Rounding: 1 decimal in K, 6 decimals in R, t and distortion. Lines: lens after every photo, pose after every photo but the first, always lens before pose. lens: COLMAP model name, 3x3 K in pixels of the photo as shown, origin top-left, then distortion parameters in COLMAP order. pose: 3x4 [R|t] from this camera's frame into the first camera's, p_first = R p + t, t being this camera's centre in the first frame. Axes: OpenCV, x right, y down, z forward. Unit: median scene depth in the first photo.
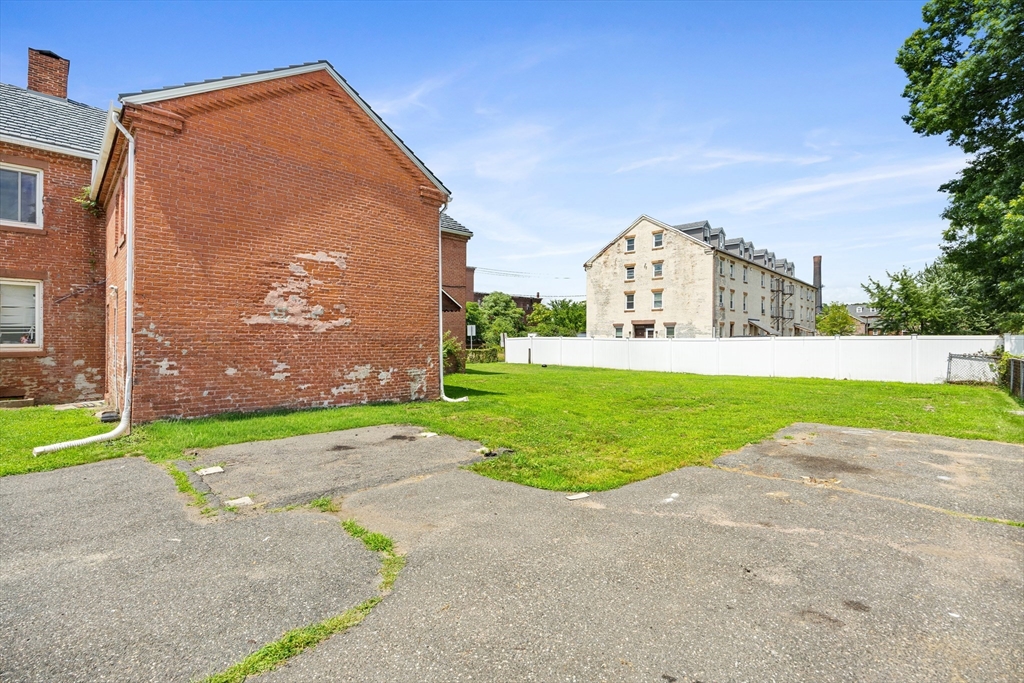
lens RADIAL K [[464.2, 0, 510.4], [0, 464.2, 340.3], [0, 0, 1]] dist [-0.012320, 0.000145]
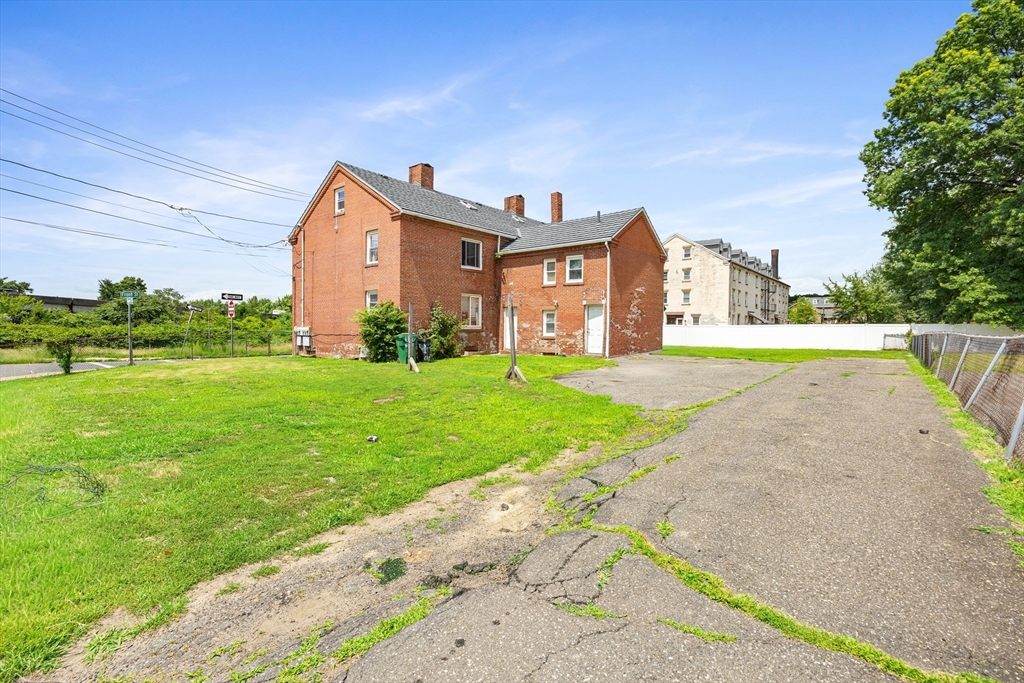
lens RADIAL K [[475.5, 0, 513.4], [0, 475.5, 337.5], [0, 0, 1]] dist [-0.002079, -0.000101]
pose [[0.995641, 0.002599, 0.093230, -1.066416], [-0.004537, 0.999778, 0.020583, 0.016476], [-0.093156, -0.020916, 0.995432, -1.149653]]
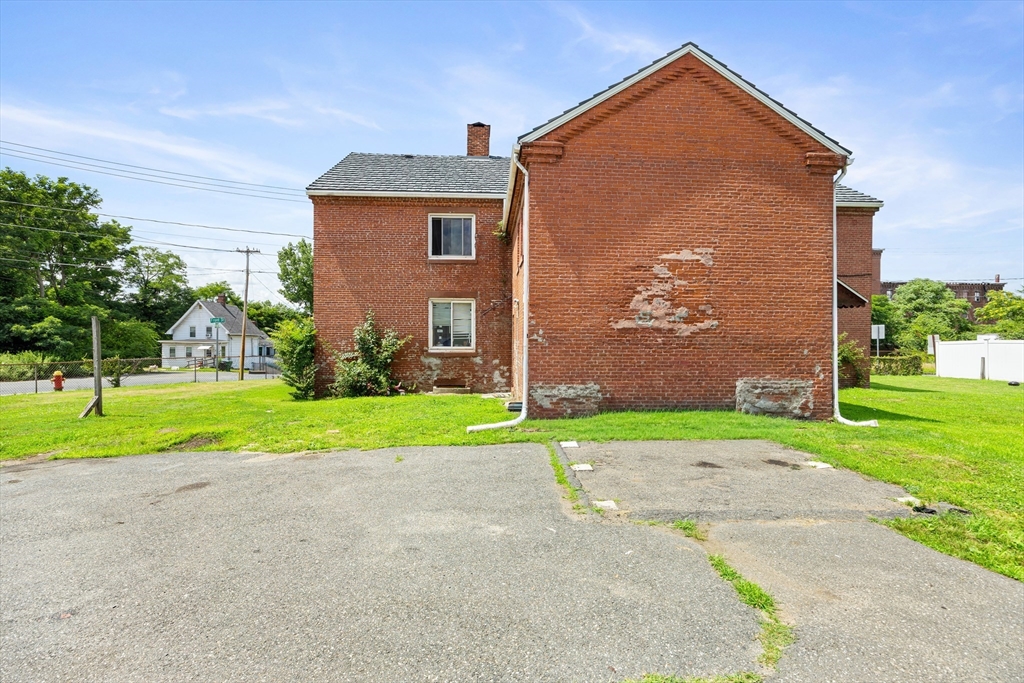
lens RADIAL K [[488.0, 0, 510.8], [0, 488.0, 349.5], [0, 0, 1]] dist [-0.014452, 0.000196]
pose [[0.745382, 0.008909, -0.666578, -0.012170], [-0.001963, 0.999936, 0.011169, -0.000266], [0.666634, -0.007016, 0.745352, 0.025061]]
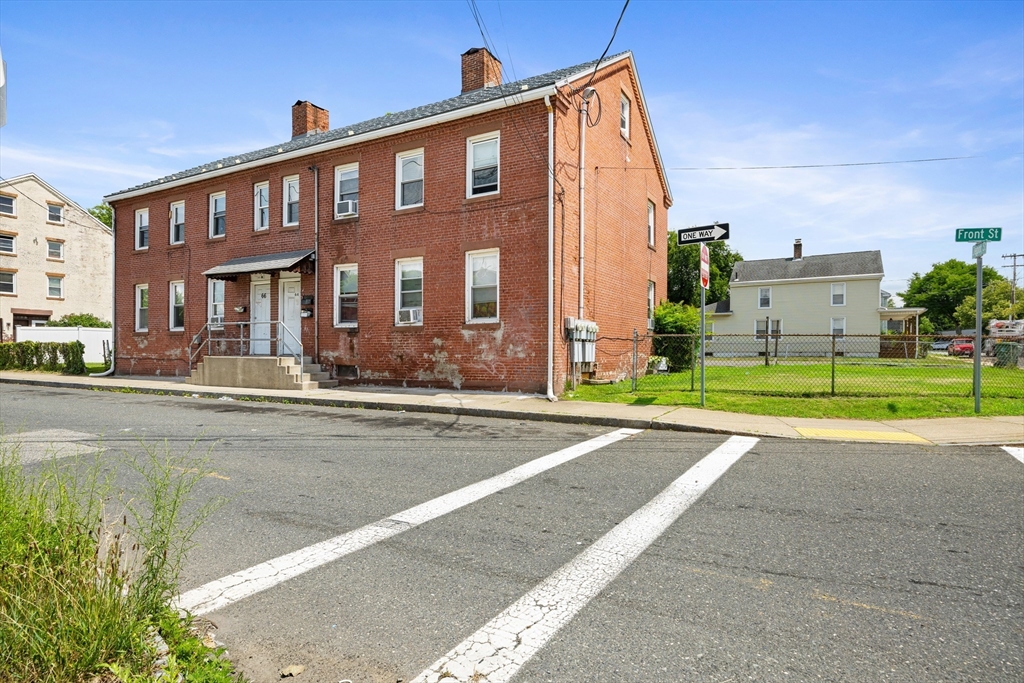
lens RADIAL K [[578.1, 0, 512.0], [0, 578.1, 341.5], [0, 0, 1]] dist [0.000348, 0.000074]
pose [[-0.261407, 0.016875, 0.965081, -2.967834], [-0.004997, 0.999810, -0.018836, 0.085820], [-0.965216, -0.009746, -0.261273, 1.641232]]
